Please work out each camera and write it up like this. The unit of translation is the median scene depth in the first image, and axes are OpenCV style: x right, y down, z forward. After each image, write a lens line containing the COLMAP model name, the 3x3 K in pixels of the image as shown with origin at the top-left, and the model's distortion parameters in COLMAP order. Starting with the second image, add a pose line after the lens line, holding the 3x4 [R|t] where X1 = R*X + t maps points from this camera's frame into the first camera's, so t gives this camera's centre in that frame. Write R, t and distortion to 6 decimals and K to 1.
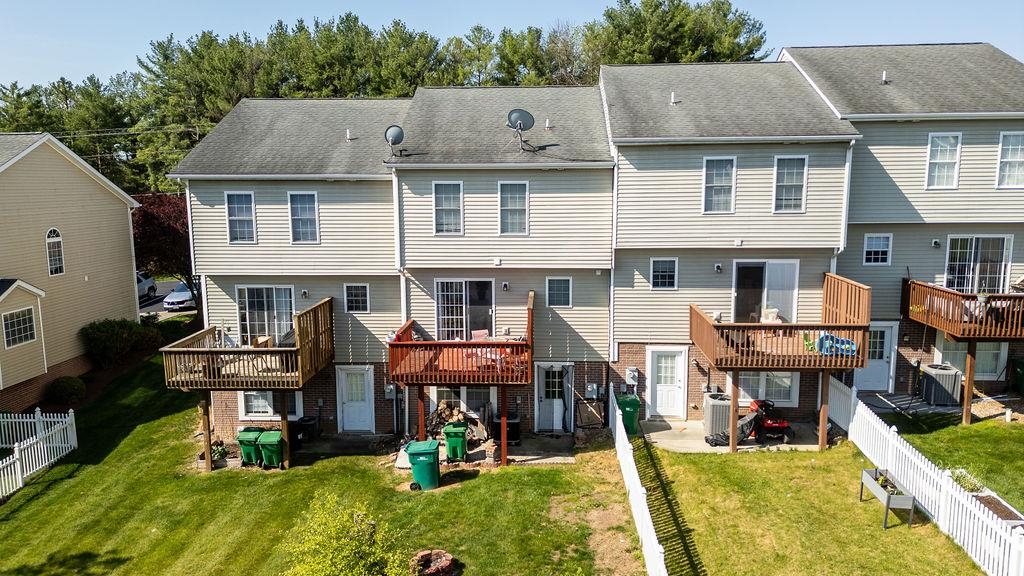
lens RADIAL K [[719.2, 0, 512.0], [0, 719.2, 288.0], [0, 0, 1]] dist [0.073153, -0.077995]
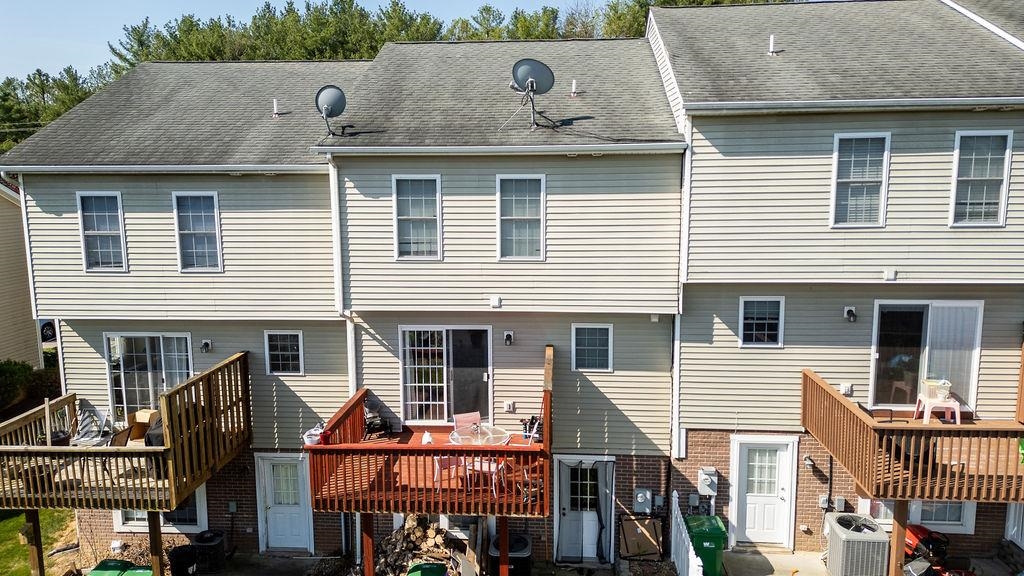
lens RADIAL K [[715.5, 0, 513.3], [0, 715.5, 284.2], [0, 0, 1]] dist [0.062961, -0.069460]
pose [[0.999841, 0.001376, -0.017775, 0.006330], [-0.001467, 0.999986, -0.005099, -0.048248], [0.017768, 0.005125, 0.999829, 0.364358]]
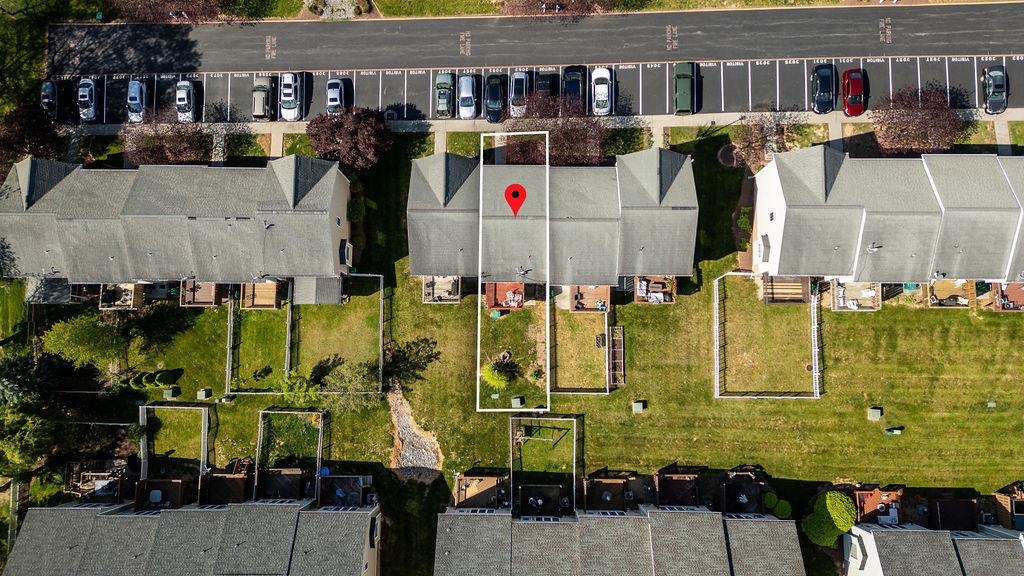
lens RADIAL K [[709.9, 0, 516.7], [0, 709.9, 272.8], [0, 0, 1]] dist [0.086356, -0.084942]
pose [[0.998914, -0.046493, 0.002908, -0.011793], [0.010081, 0.276680, 0.960909, -3.159634], [-0.045480, -0.959837, 0.276848, 0.123484]]
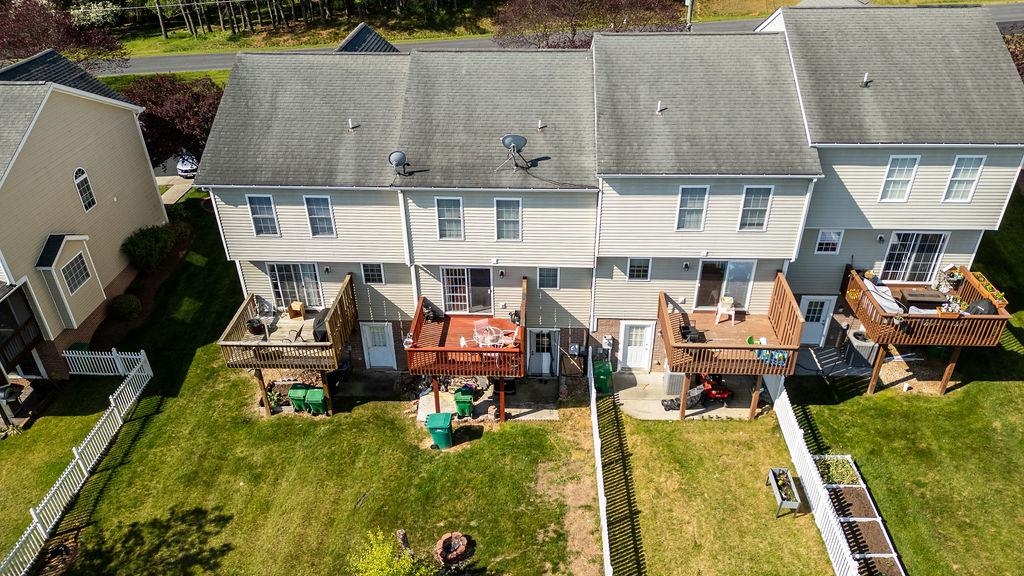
lens RADIAL K [[719.2, 0, 512.0], [0, 719.2, 288.0], [0, 0, 1]] dist [0.073153, -0.077995]
pose [[0.999965, -0.008247, 0.001202, 0.005504], [0.007060, 0.914834, 0.403769, -0.450665], [-0.004429, -0.403747, 0.914860, -0.064851]]
